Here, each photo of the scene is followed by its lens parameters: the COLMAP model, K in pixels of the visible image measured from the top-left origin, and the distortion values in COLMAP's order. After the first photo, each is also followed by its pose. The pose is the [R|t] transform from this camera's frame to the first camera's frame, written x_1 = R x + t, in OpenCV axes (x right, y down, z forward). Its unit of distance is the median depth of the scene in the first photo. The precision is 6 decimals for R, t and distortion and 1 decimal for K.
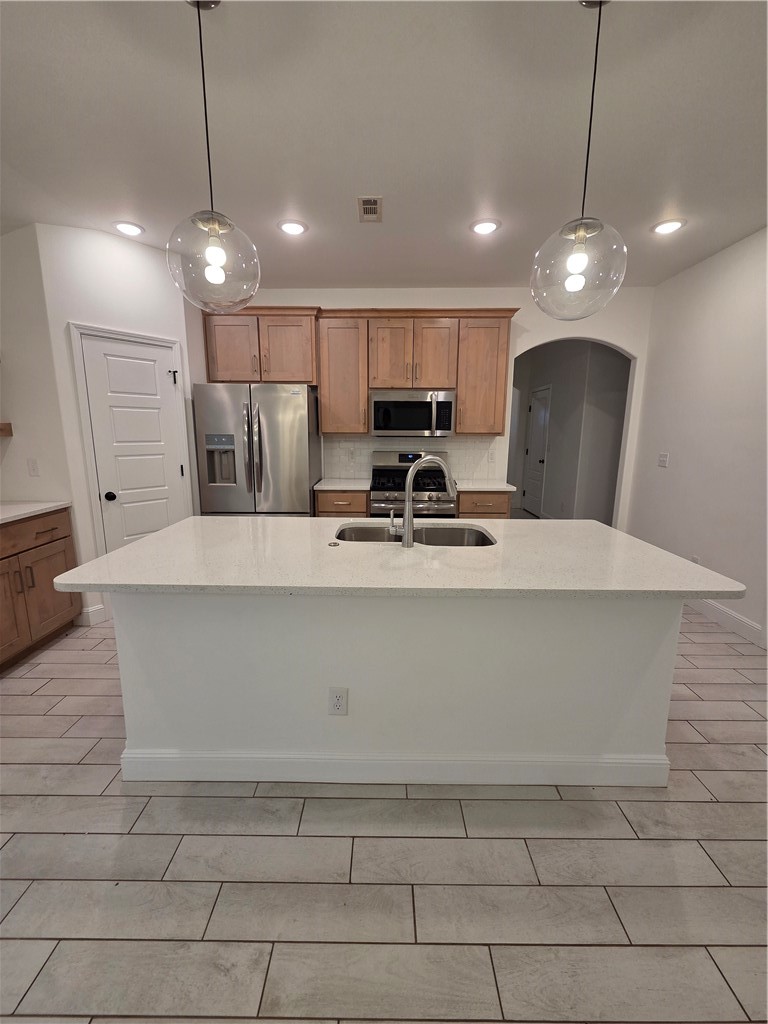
lens RADIAL K [[415.9, 0, 379.5], [0, 415.9, 508.4], [0, 0, 1]] dist [-0.000536, 0.000163]
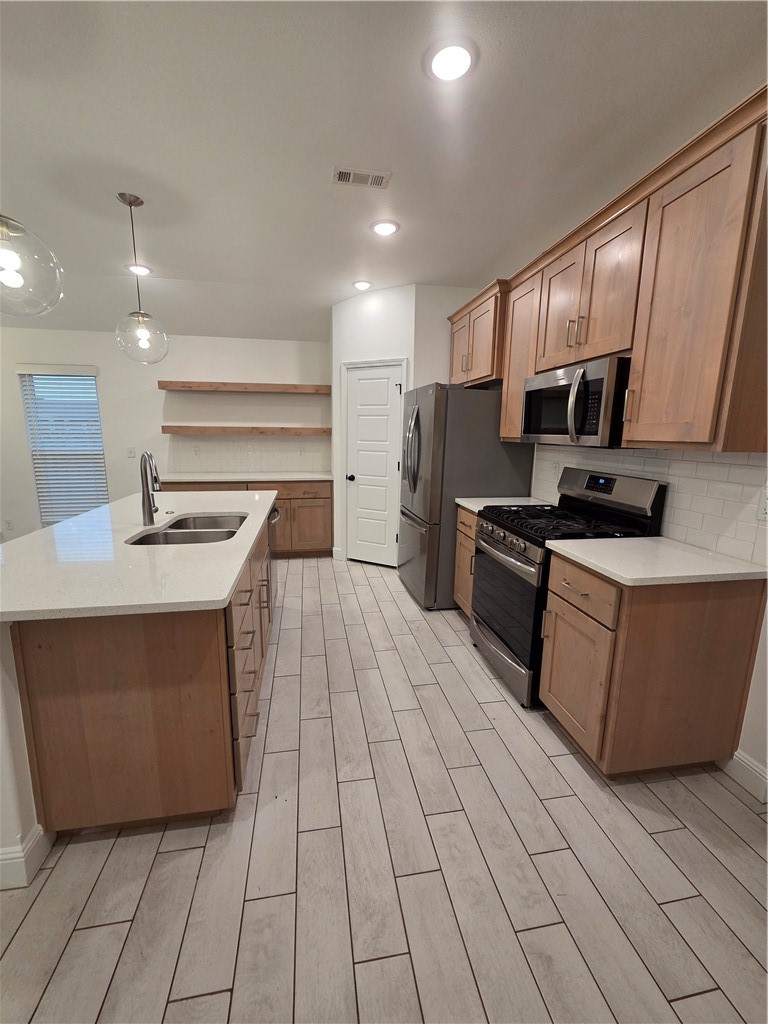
lens RADIAL K [[415.9, 0, 379.5], [0, 415.9, 508.4], [0, 0, 1]] dist [-0.000536, 0.000163]
pose [[0.183124, 0.176934, -0.967037, 0.655602], [-0.195653, 0.970552, 0.140527, -0.123770], [0.963424, 0.163469, 0.212349, 0.670975]]
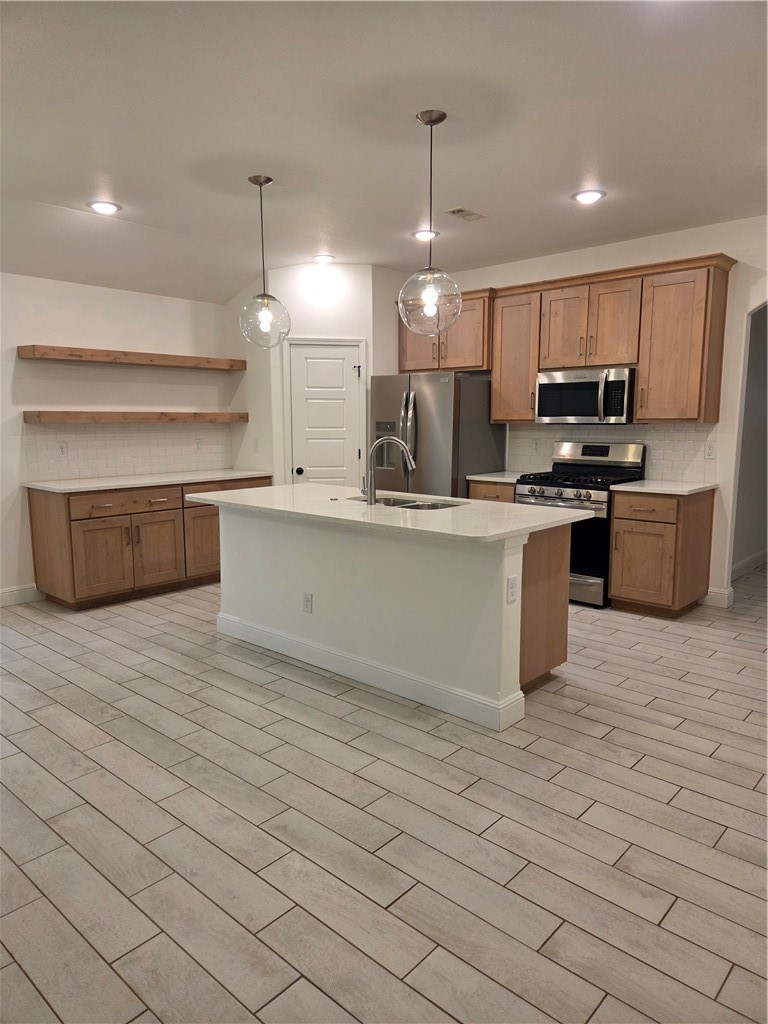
lens RADIAL K [[679.7, 0, 390.0], [0, 679.7, 508.0], [0, 0, 1]] dist [0.061650, -0.001422]
pose [[0.751585, 0.082529, -0.654453, 0.738612], [-0.118820, 0.992852, -0.011253, 0.059102], [0.648846, 0.086220, 0.756019, -0.285931]]
